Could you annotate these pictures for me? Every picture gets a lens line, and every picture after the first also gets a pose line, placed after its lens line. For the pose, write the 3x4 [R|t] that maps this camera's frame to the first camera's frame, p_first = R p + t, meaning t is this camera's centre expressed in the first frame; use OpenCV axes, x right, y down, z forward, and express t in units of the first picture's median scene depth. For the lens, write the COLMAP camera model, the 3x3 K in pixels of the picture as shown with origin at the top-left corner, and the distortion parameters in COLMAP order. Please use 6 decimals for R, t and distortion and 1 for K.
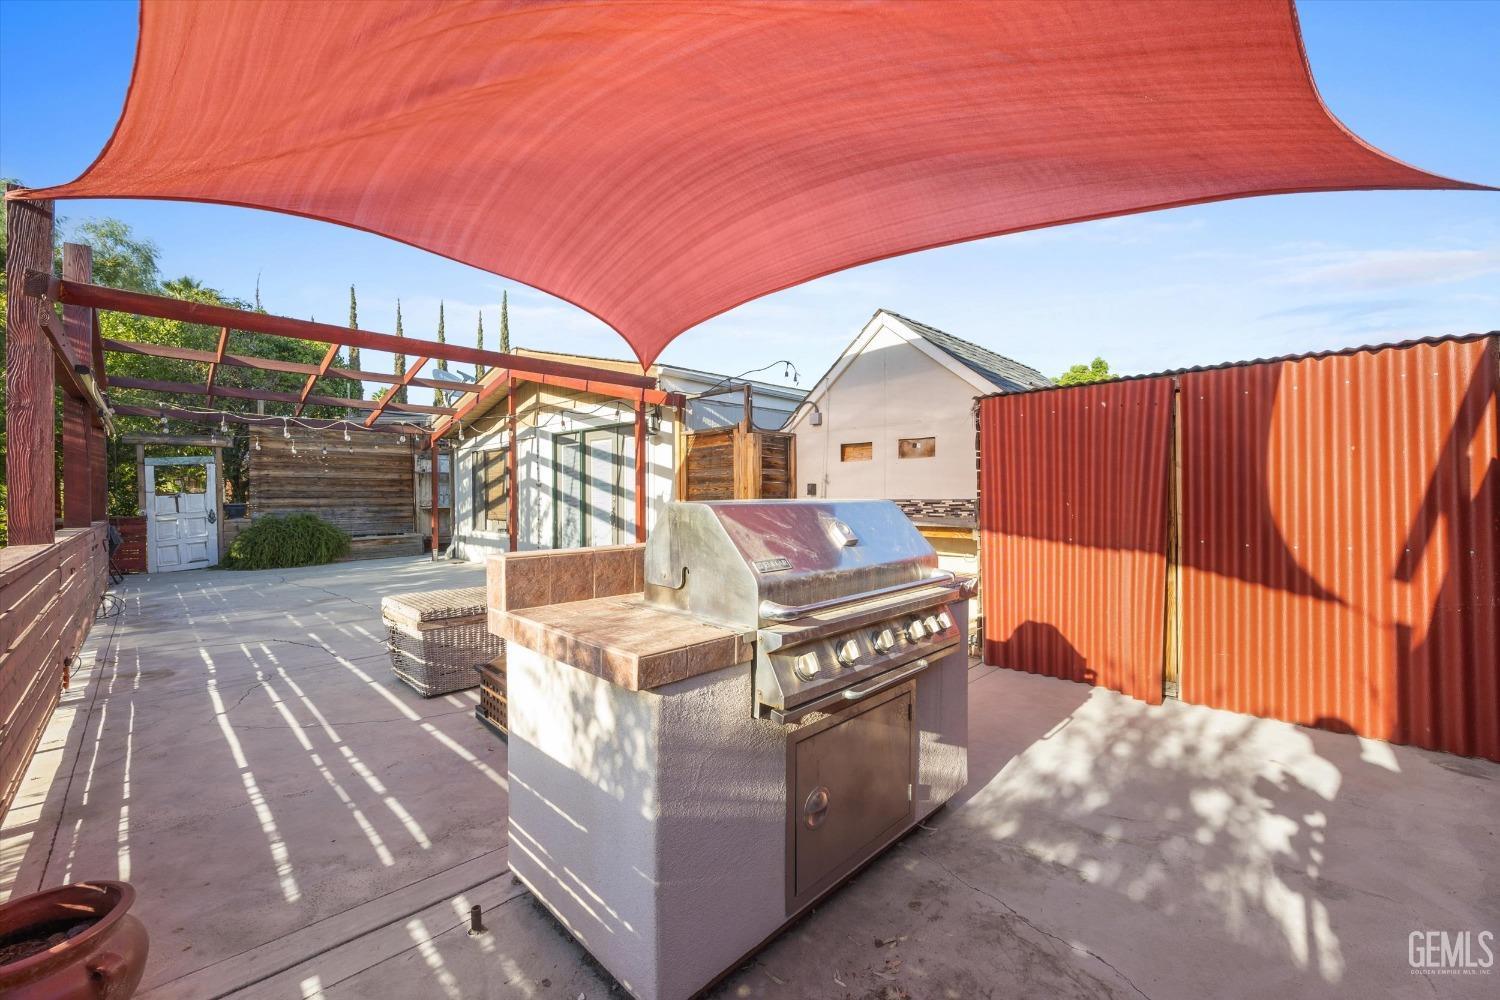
lens RADIAL K [[597.4, 0, 754.4], [0, 597.4, 495.8], [0, 0, 1]] dist [-0.008338, 0.000703]
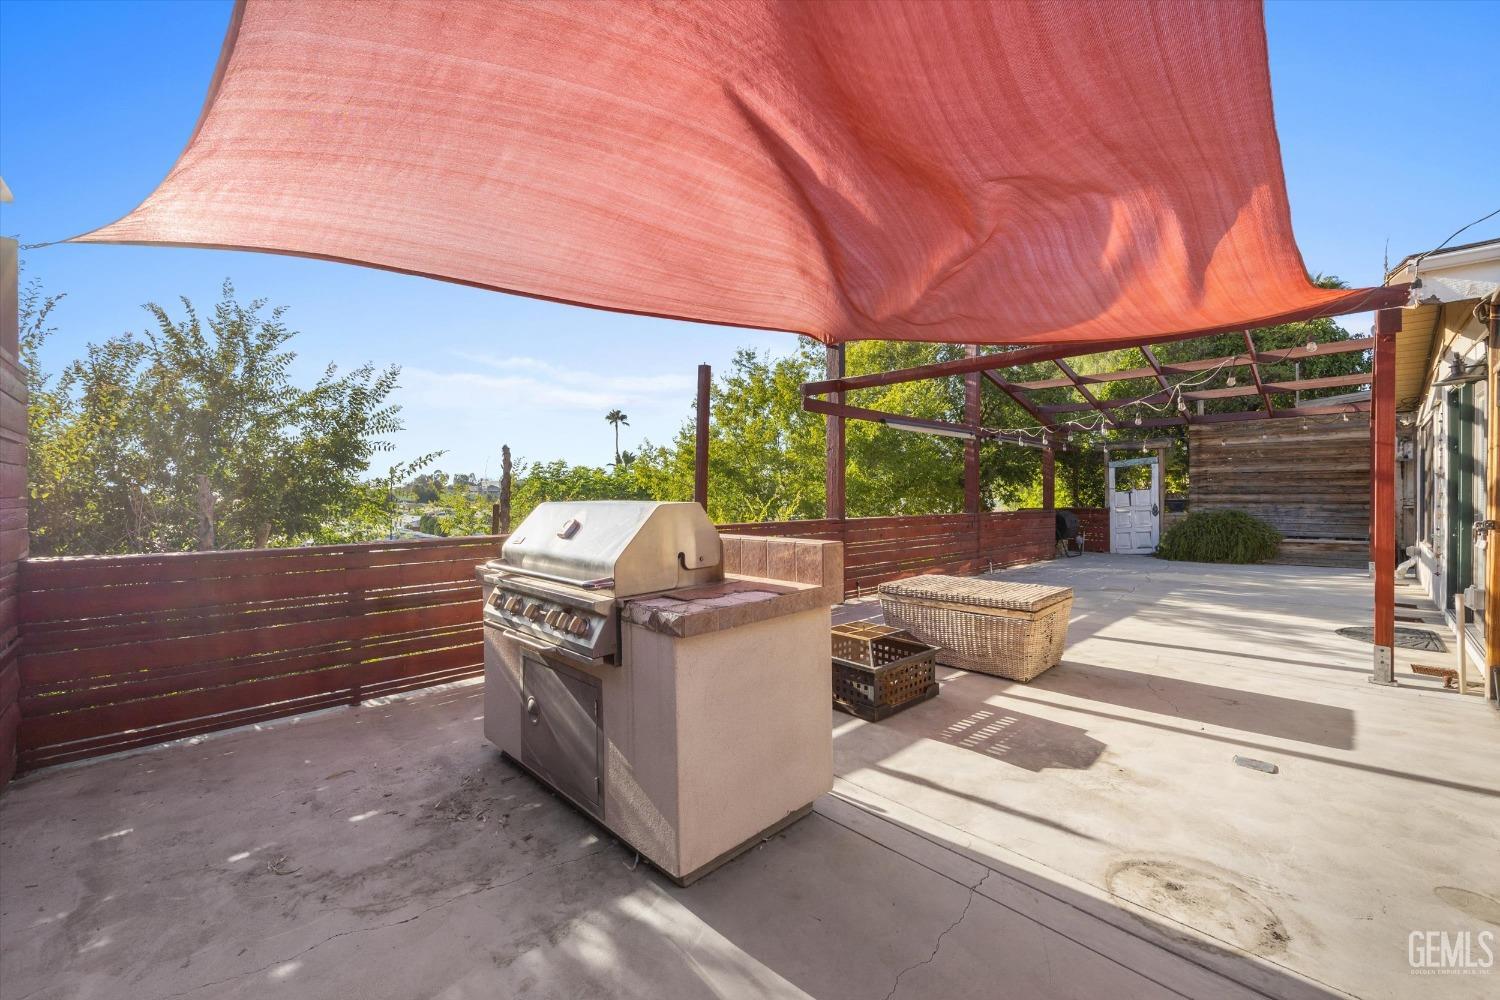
lens RADIAL K [[597.4, 0, 747.5], [0, 597.4, 496.9], [0, 0, 1]] dist [-0.008338, 0.000703]
pose [[-0.017293, 0.007671, -0.999821, 0.219055], [0.003402, 0.999965, 0.007613, -0.001297], [0.999845, -0.003270, -0.017318, 0.218209]]
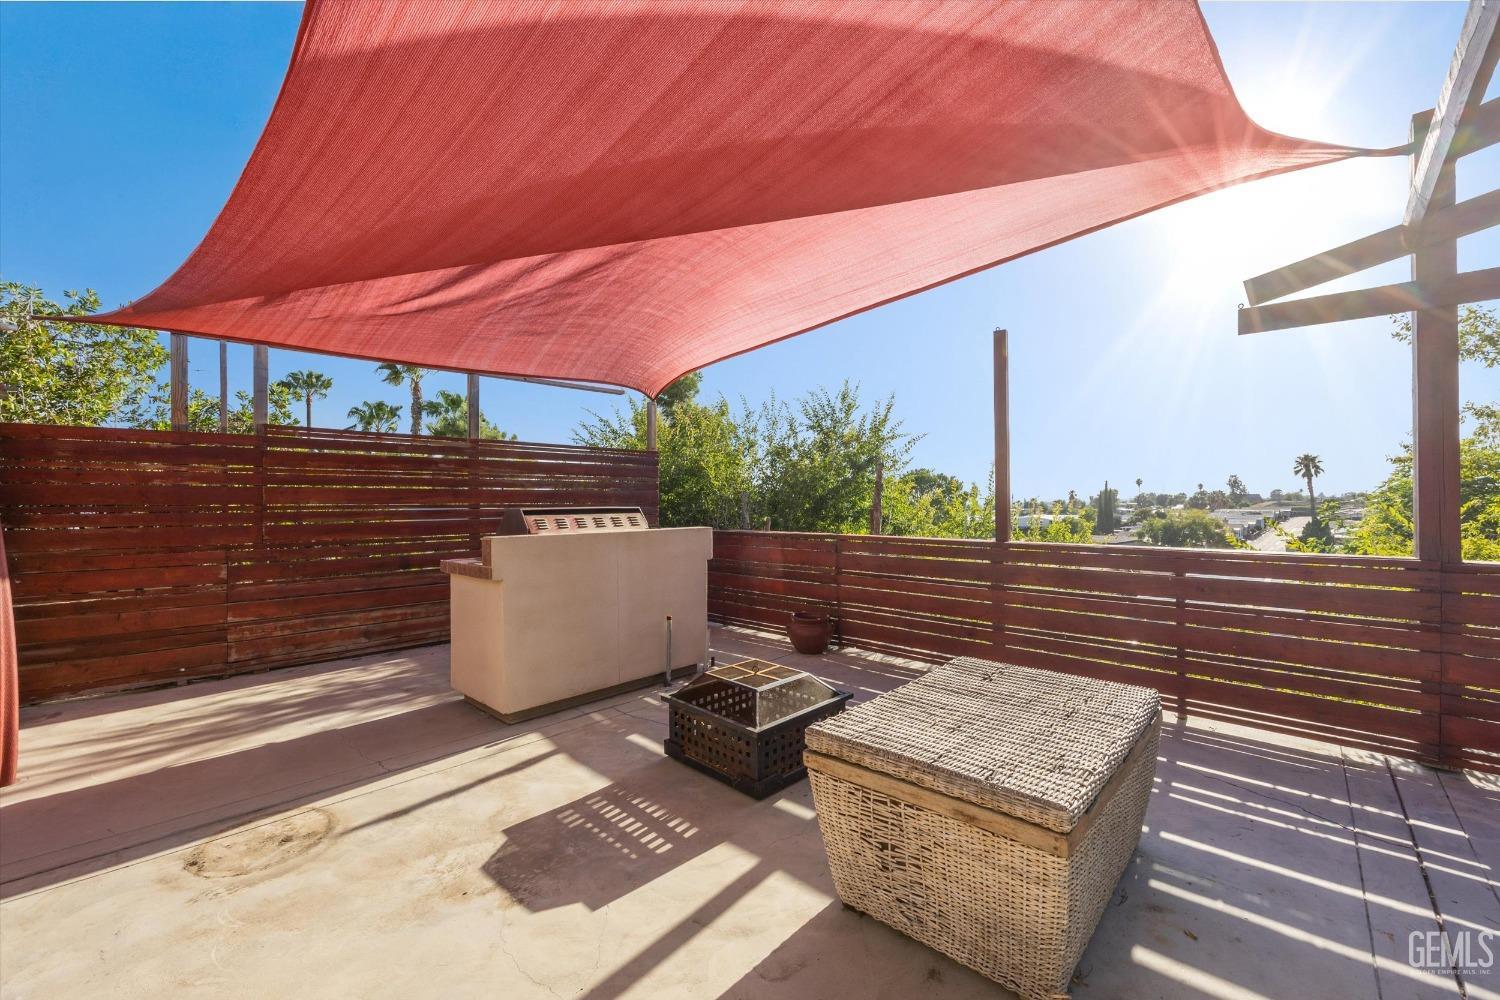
lens RADIAL K [[597.4, 0, 746.3], [0, 597.4, 497.1], [0, 0, 1]] dist [-0.008338, 0.000703]
pose [[-0.999757, 0.010329, -0.019486, -0.091339], [0.010417, 0.999936, -0.004404, -0.001631], [0.019439, -0.004606, -0.999800, 0.527361]]
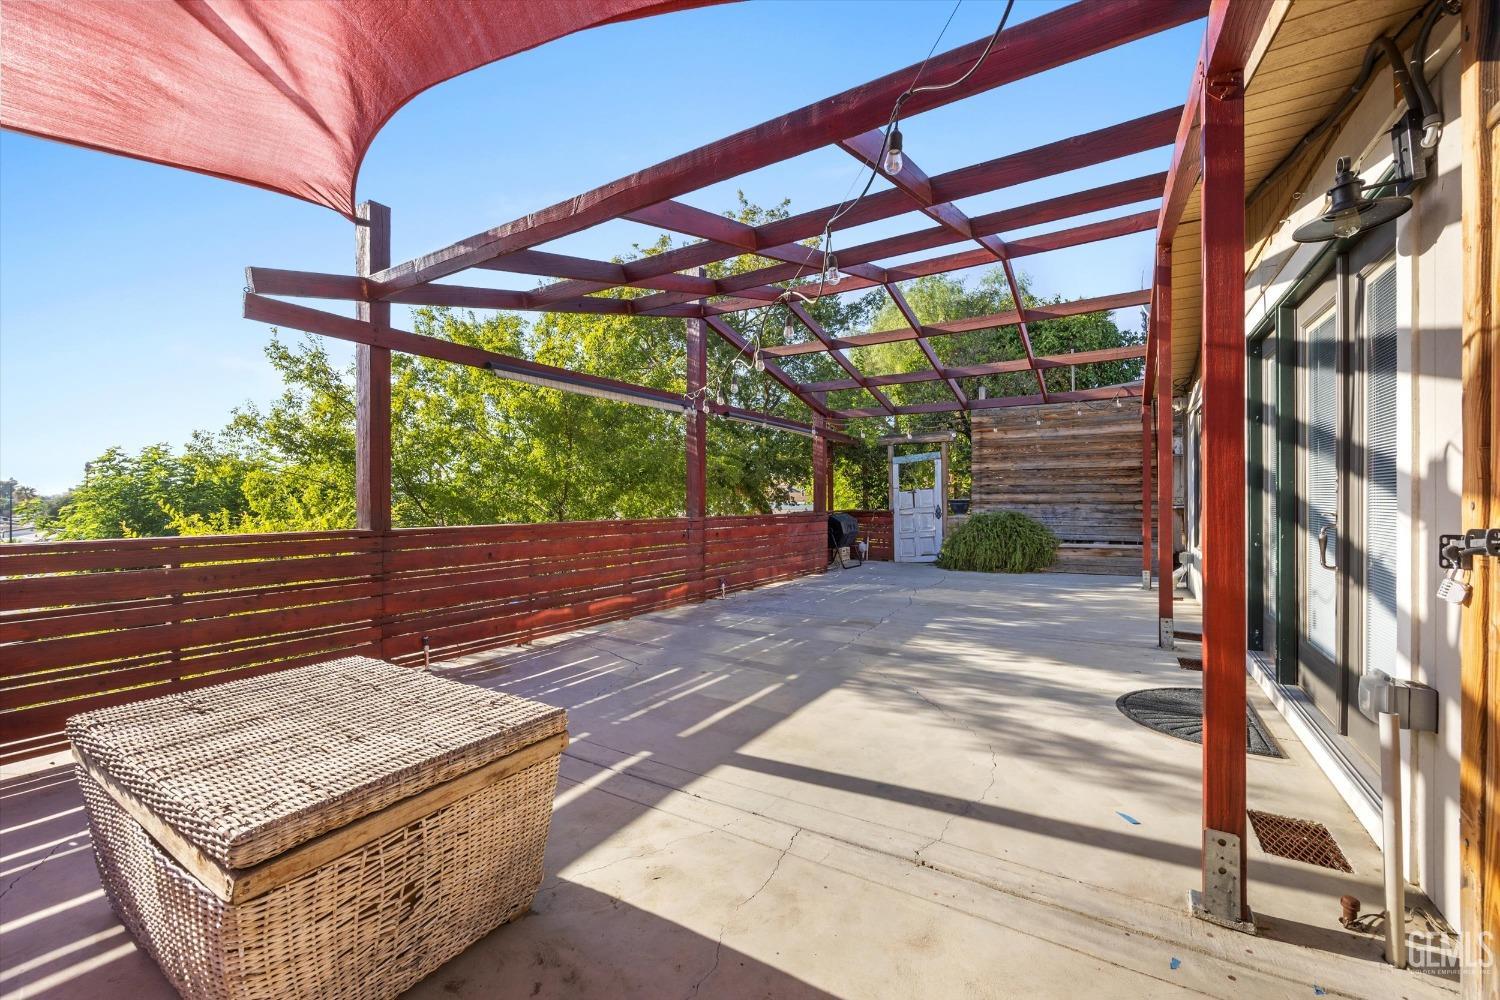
lens RADIAL K [[597.4, 0, 752.9], [0, 597.4, 497.6], [0, 0, 1]] dist [-0.008338, 0.000703]
pose [[0.229650, 0.001128, -0.973273, -0.004456], [0.002425, 0.999996, 0.001731, 0.007716], [0.973270, -0.002758, 0.229646, 0.424247]]
